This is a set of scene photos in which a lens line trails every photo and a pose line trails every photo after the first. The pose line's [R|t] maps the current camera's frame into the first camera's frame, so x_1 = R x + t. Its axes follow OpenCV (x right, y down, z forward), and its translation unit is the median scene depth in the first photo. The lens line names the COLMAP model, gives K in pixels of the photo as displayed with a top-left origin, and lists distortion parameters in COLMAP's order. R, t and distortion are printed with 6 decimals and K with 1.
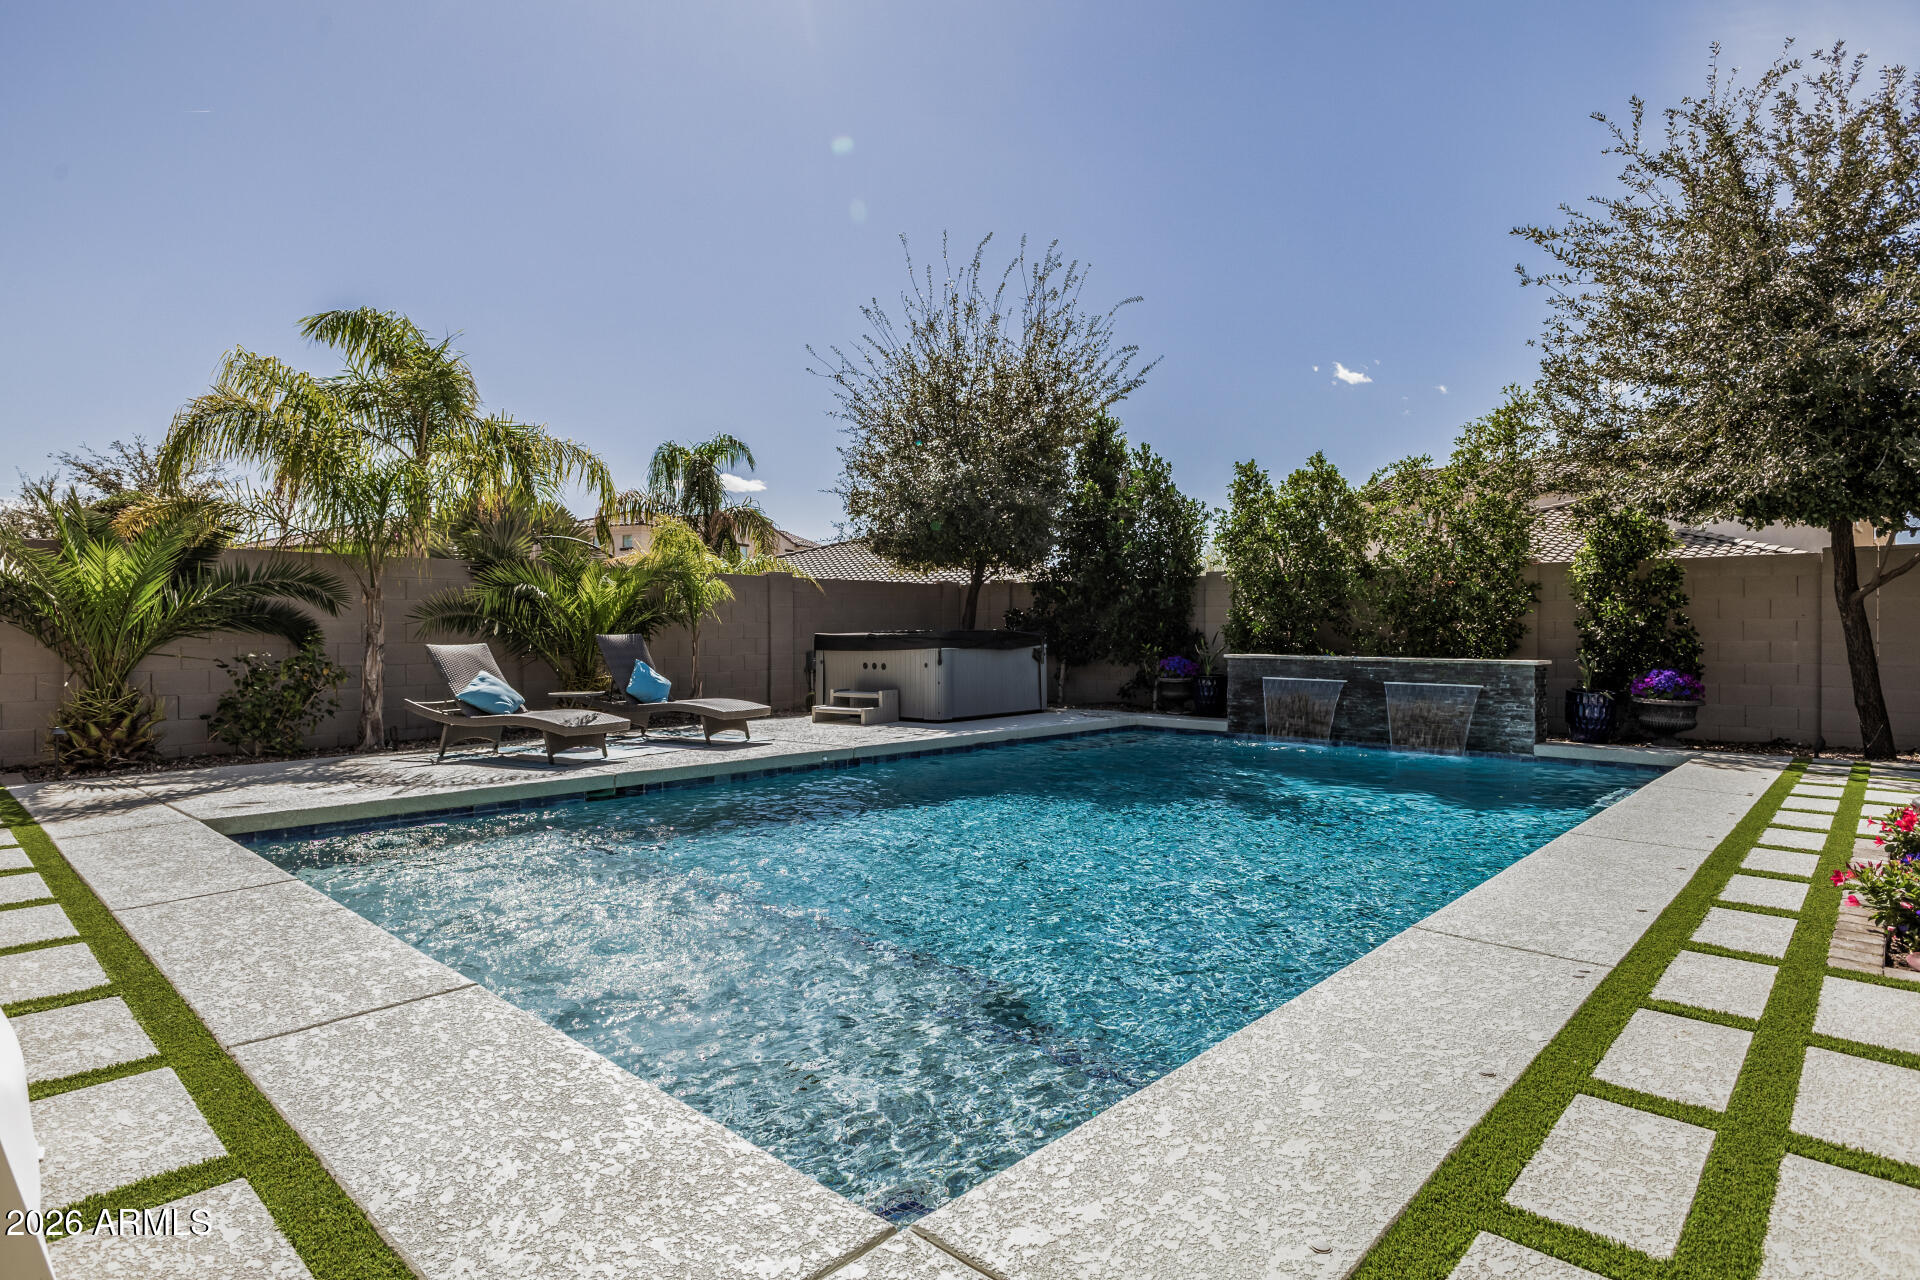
lens RADIAL K [[1024.4, 0, 966.8], [0, 1024.4, 629.0], [0, 0, 1]] dist [0.006914, 0.000140]
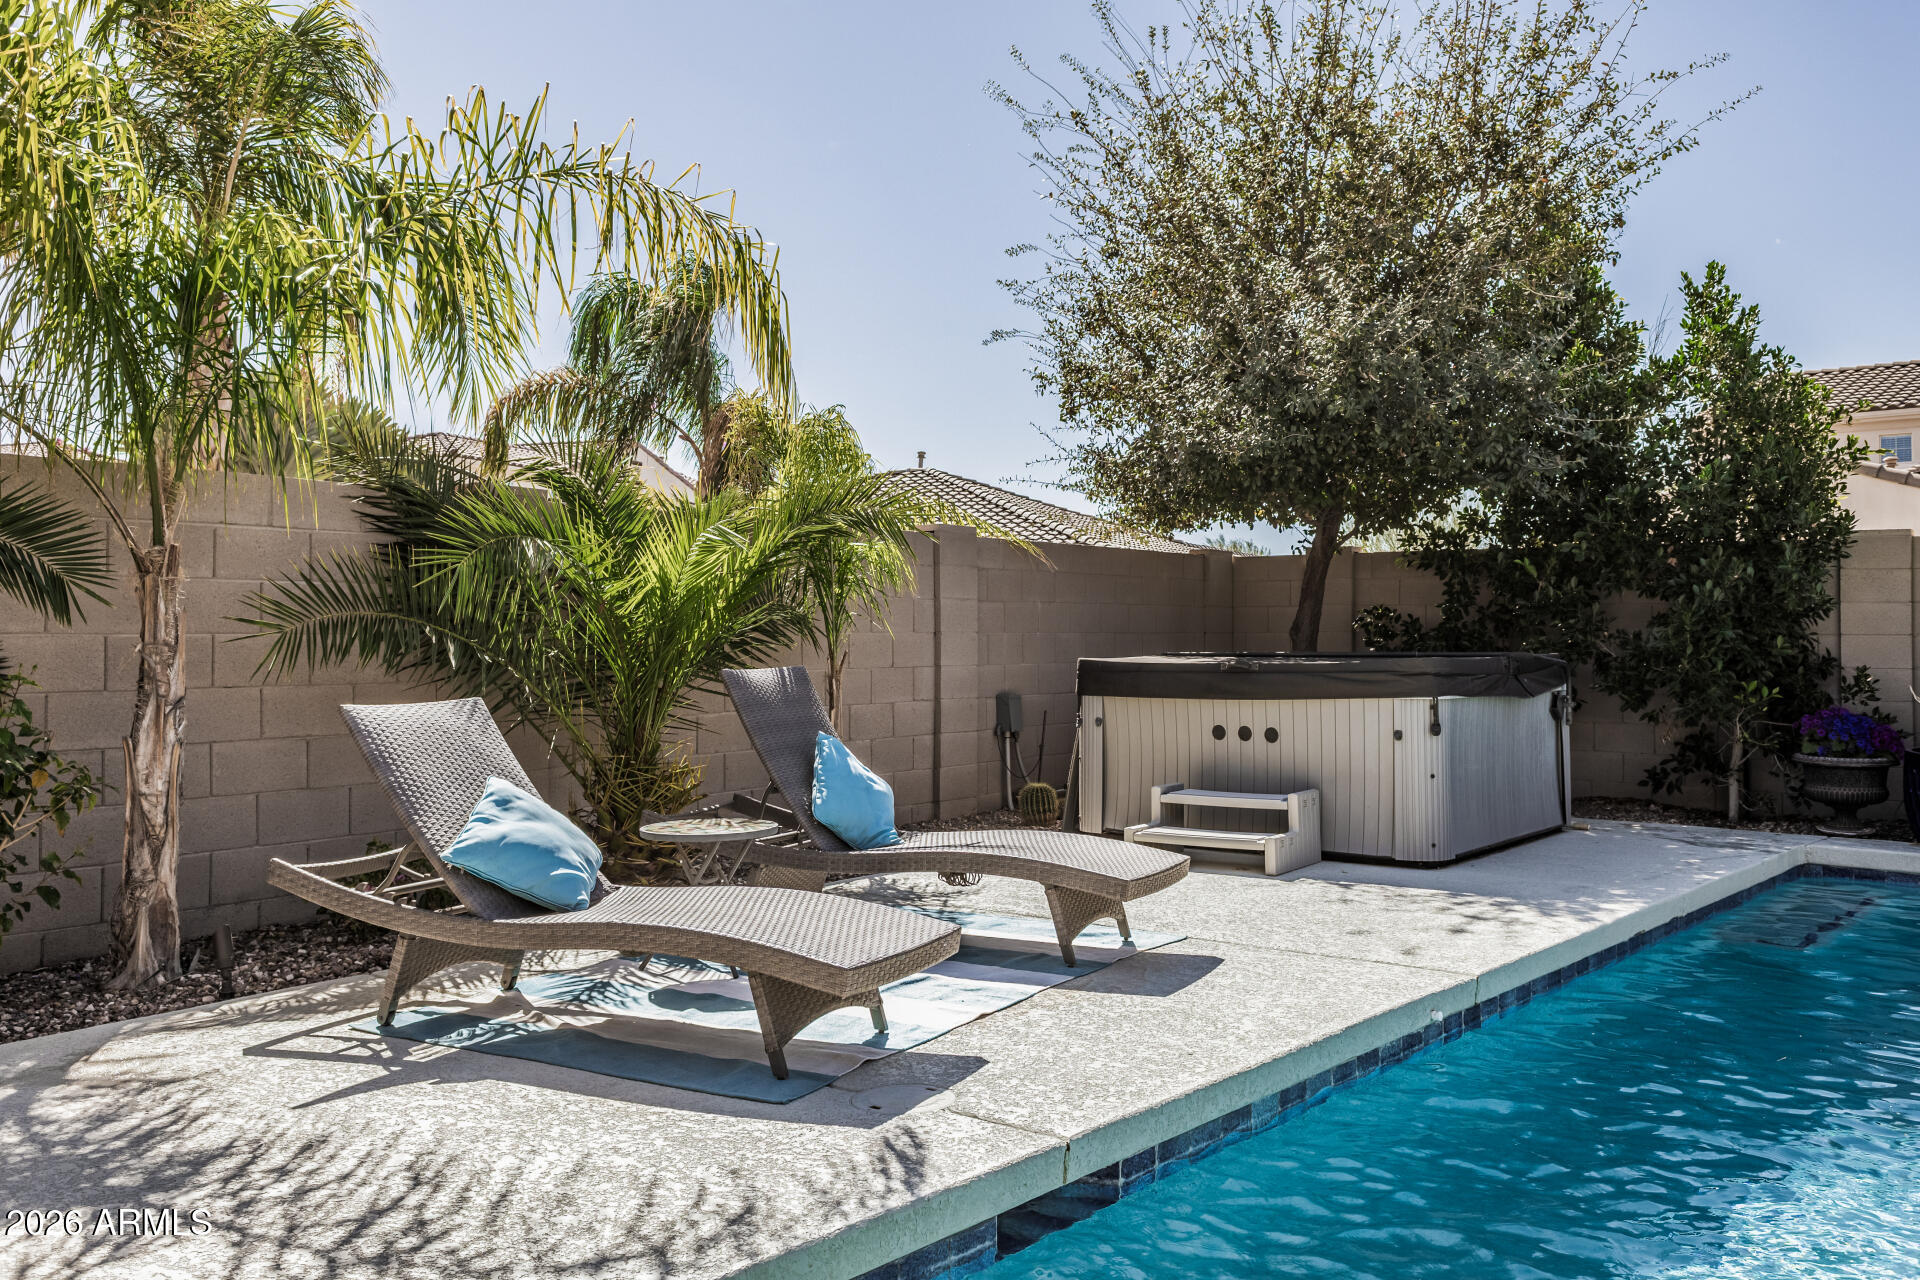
lens RADIAL K [[1589.7, 0, 995.9], [0, 1589.7, 594.5], [0, 0, 1]] dist [0.006517, 0.001072]
pose [[0.998288, 0.005093, 0.058267, -0.252879], [-0.003704, 0.999707, -0.023927, -0.007866], [-0.058372, 0.023671, 0.998014, 0.333123]]
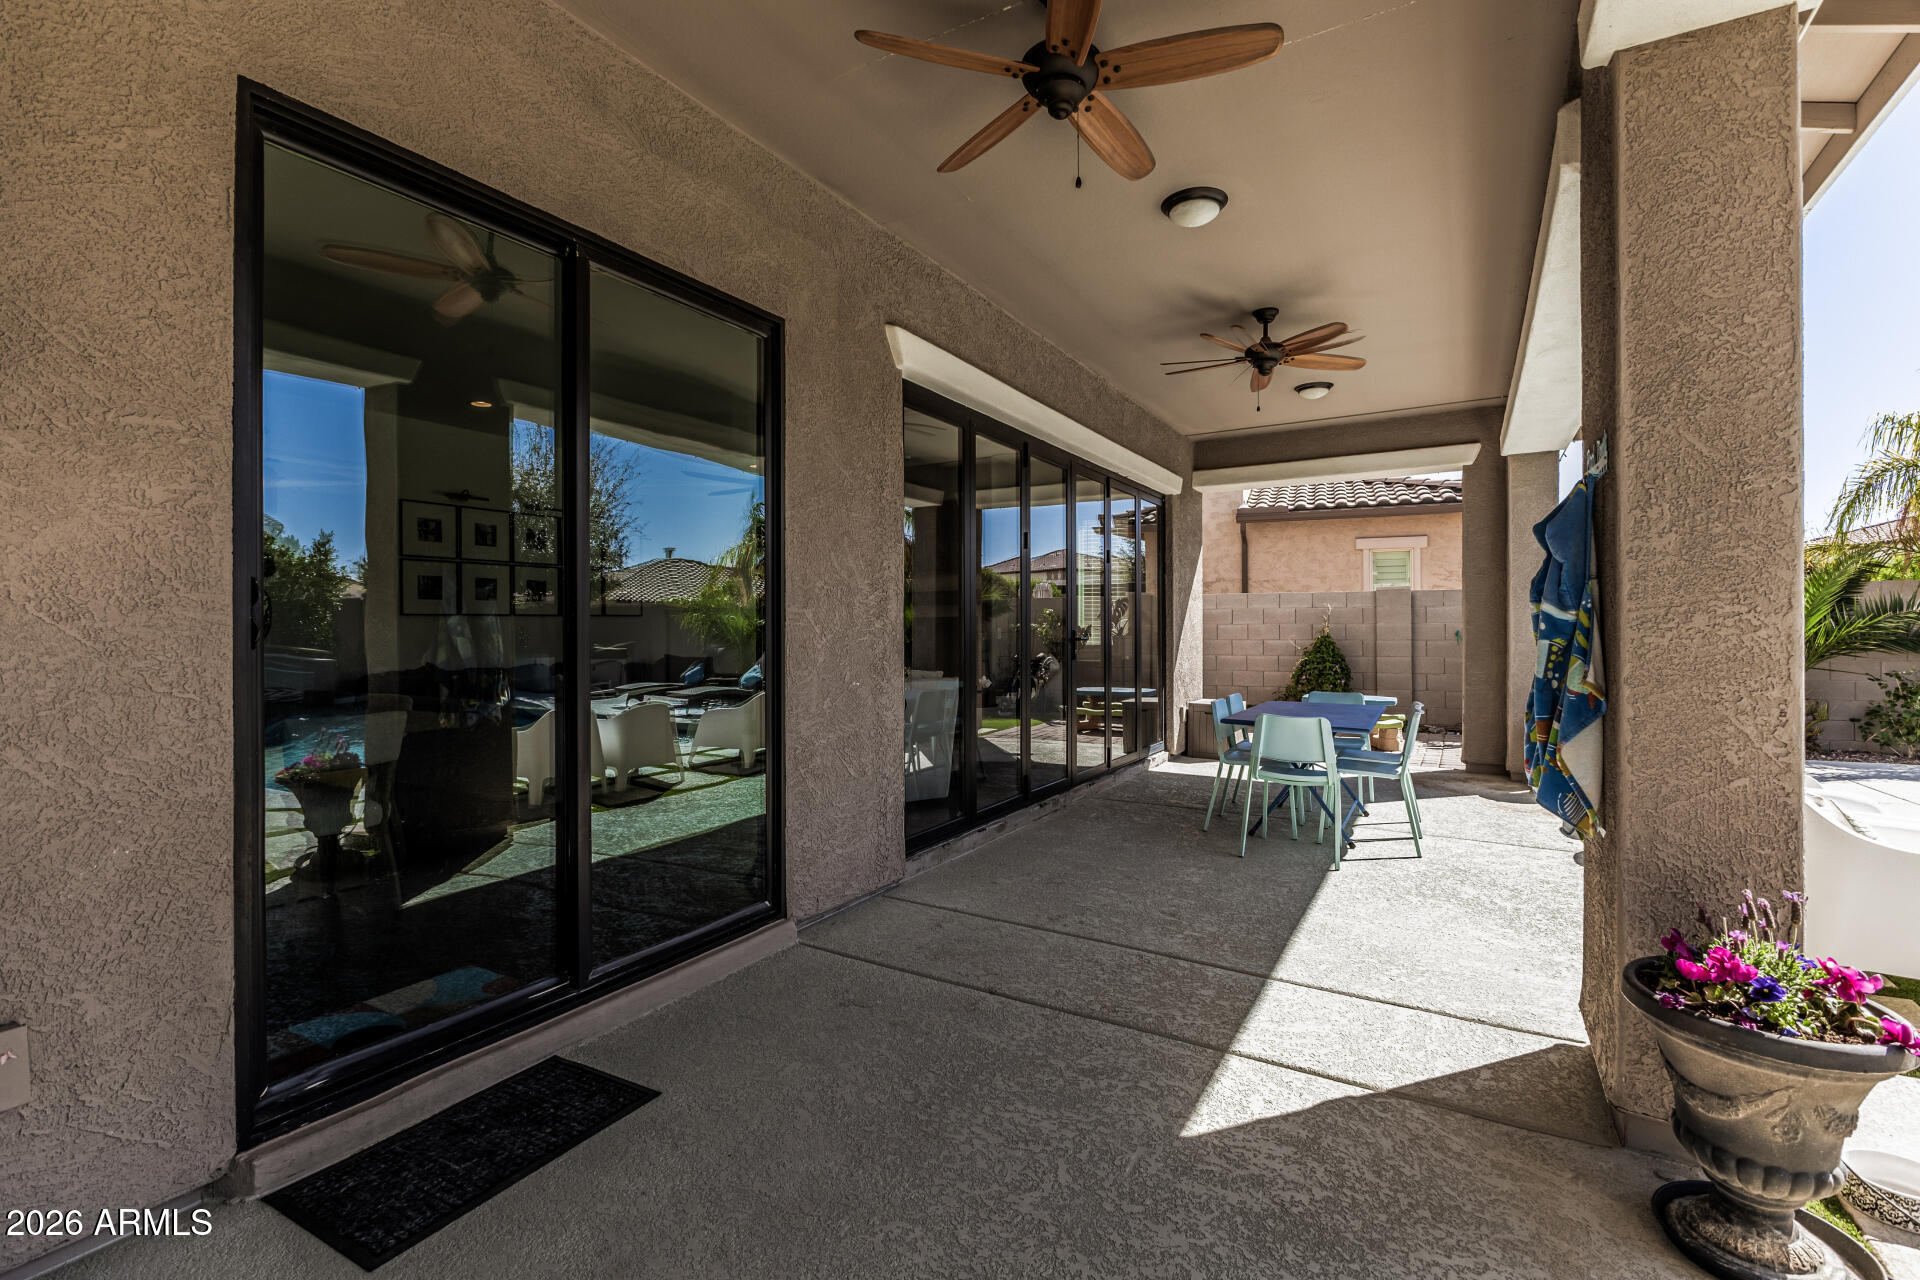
lens RADIAL K [[862.1, 0, 953.5], [0, 862.1, 622.3], [0, 0, 1]] dist [-0.007561, 0.001019]
pose [[0.210941, -0.009338, -0.977454, 0.026618], [0.004675, 0.999953, -0.008544, -0.021749], [0.977488, -0.002767, 0.210974, -0.213868]]
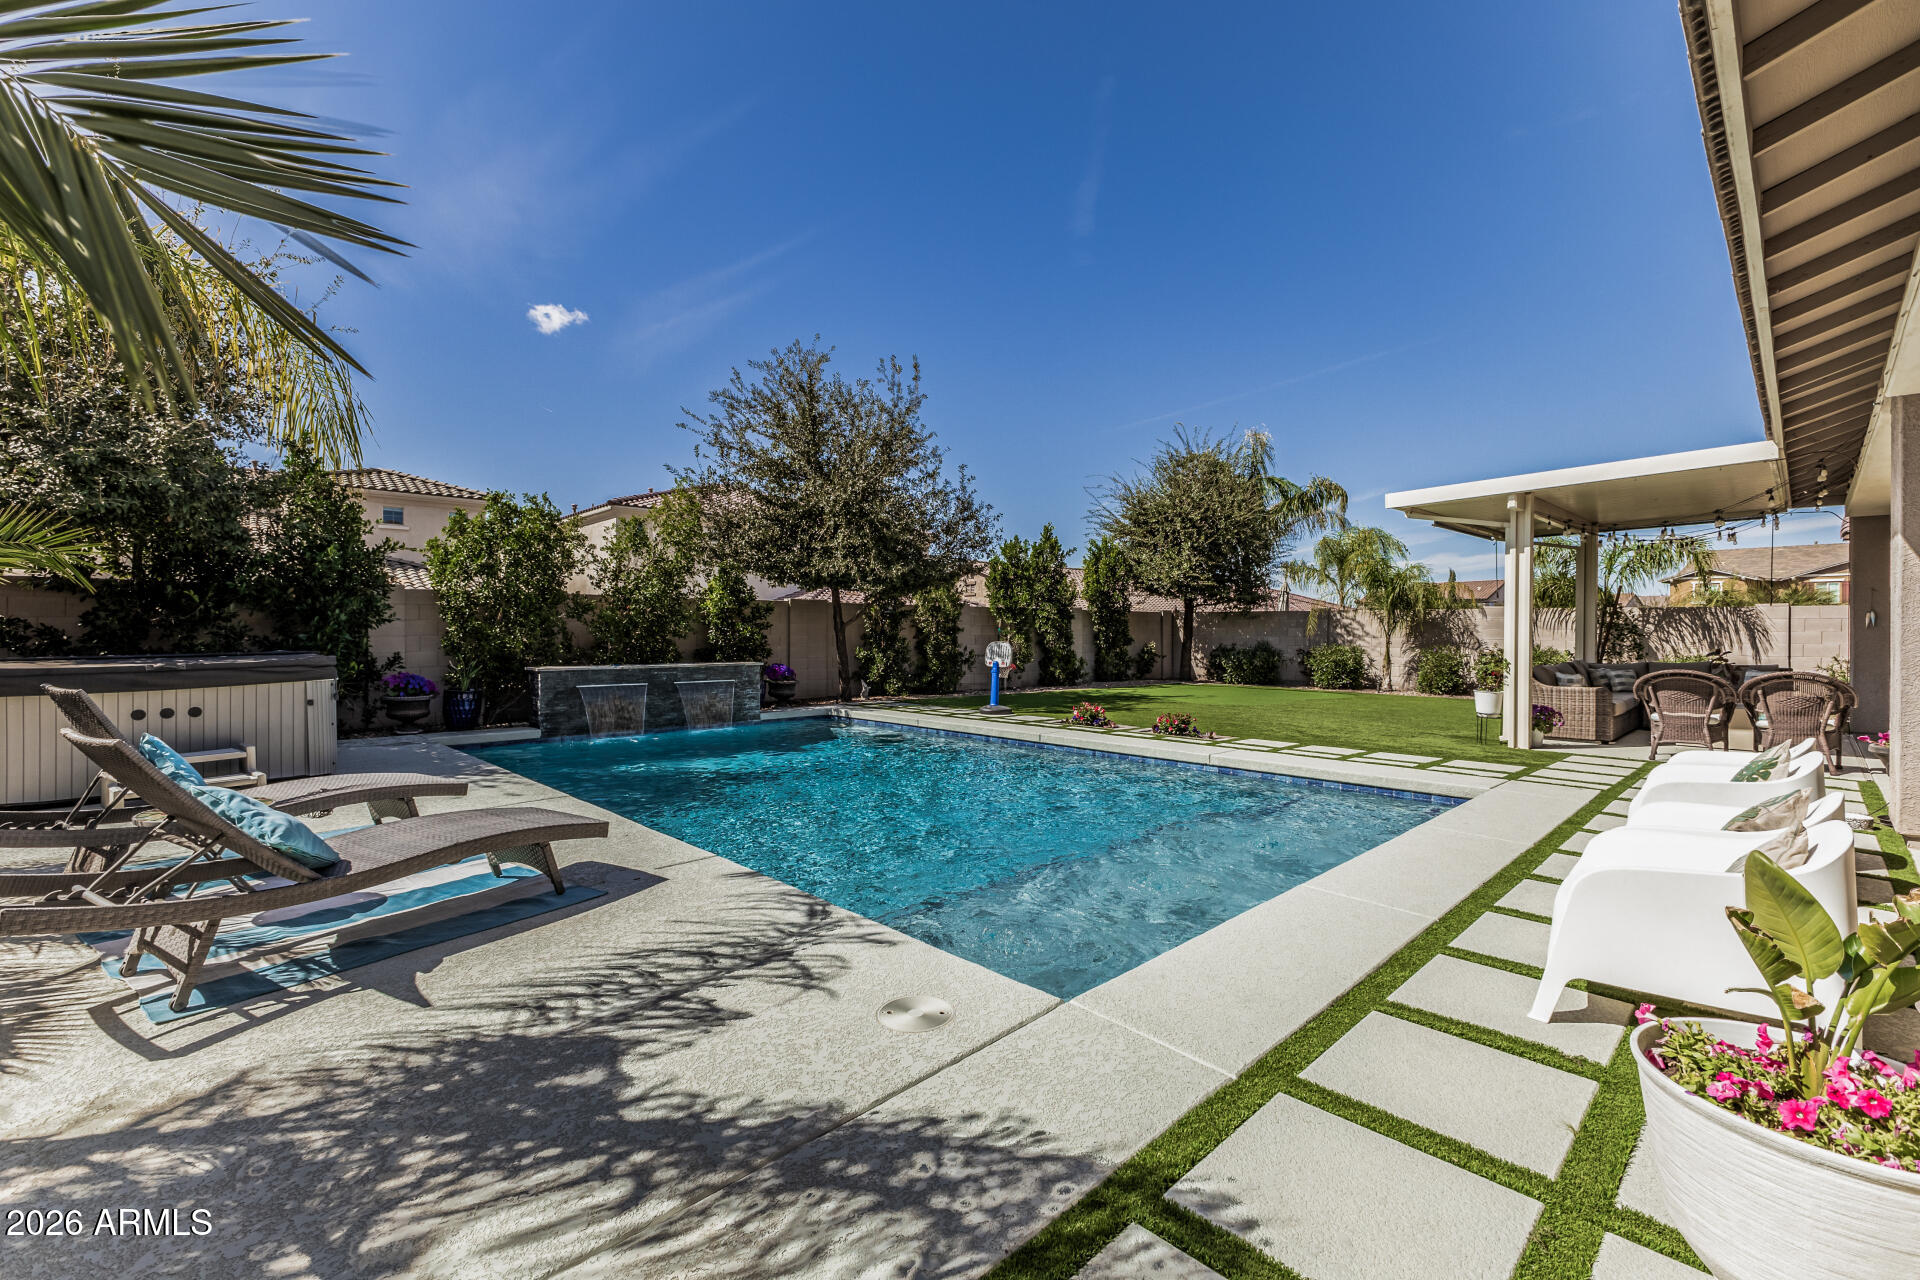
lens RADIAL K [[817.3, 0, 954.2], [0, 817.3, 645.2], [0, 0, 1]] dist [0.010942, -0.003890]
pose [[0.044676, -0.020217, 0.998797, -0.615847], [-0.004923, 0.999779, 0.020457, -0.020850], [-0.998989, -0.005831, 0.044567, 0.512701]]
